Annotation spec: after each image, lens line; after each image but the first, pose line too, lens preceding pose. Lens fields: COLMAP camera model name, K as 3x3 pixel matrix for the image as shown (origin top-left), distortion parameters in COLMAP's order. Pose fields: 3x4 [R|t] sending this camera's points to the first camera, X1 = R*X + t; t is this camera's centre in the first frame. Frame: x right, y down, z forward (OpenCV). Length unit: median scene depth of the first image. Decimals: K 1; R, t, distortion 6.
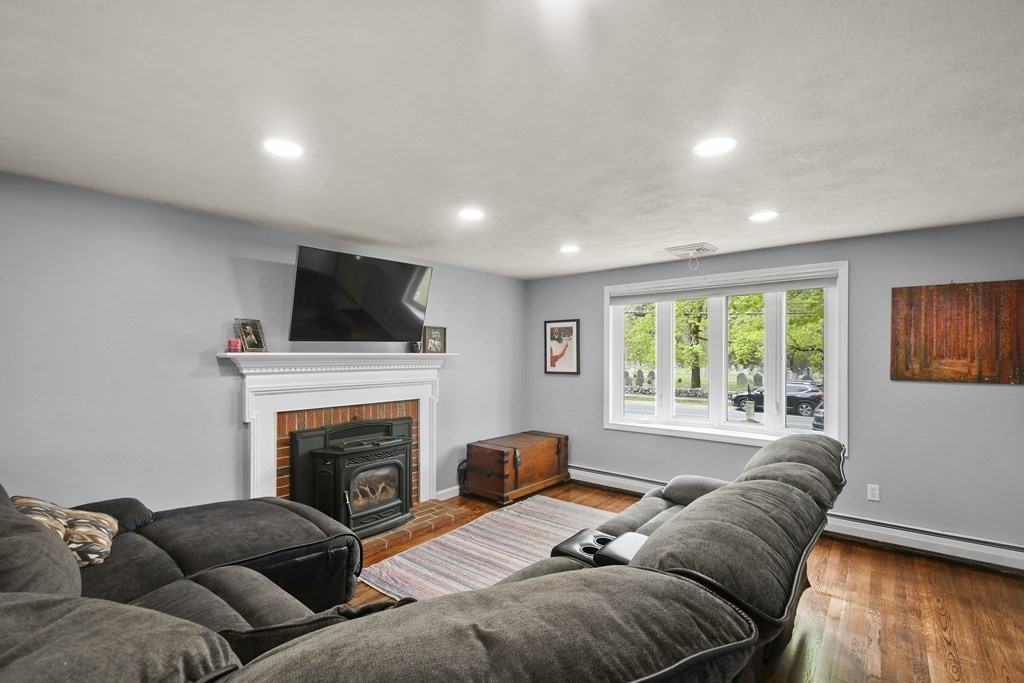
lens RADIAL K [[451.6, 0, 503.2], [0, 451.6, 366.3], [0, 0, 1]] dist [0.001738, -0.009859]
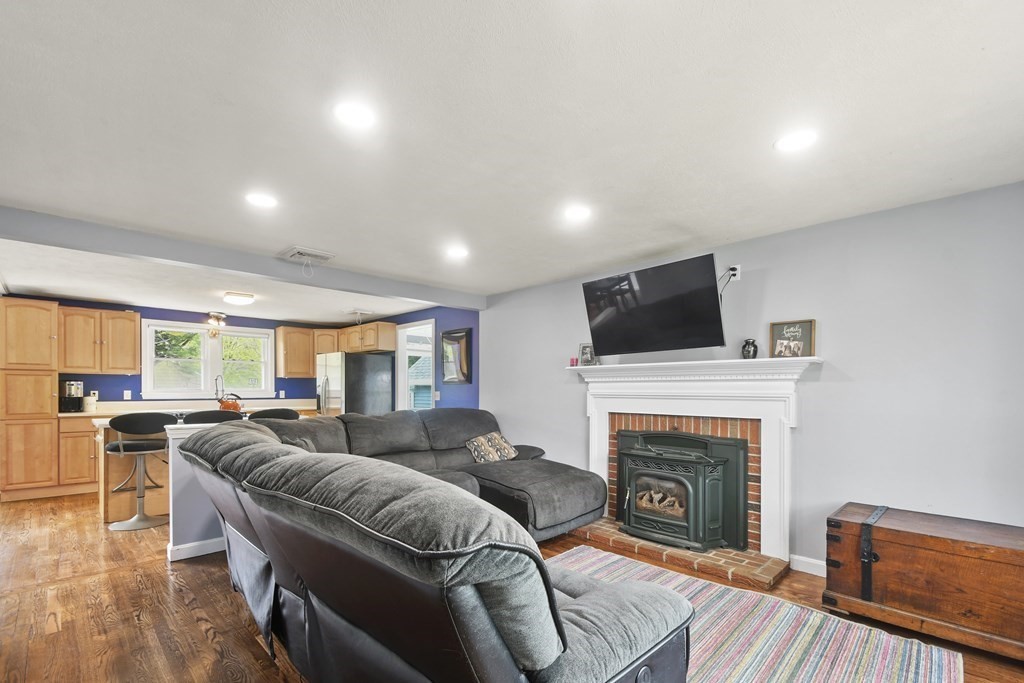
lens RADIAL K [[451.2, 0, 491.4], [0, 451.2, 391.6], [0, 0, 1]] dist [0.002518, -0.009261]
pose [[-0.114680, 0.005958, -0.993385, 0.717755], [-0.027099, 0.999591, 0.009124, 0.035201], [0.993033, 0.027966, -0.114471, 0.712495]]
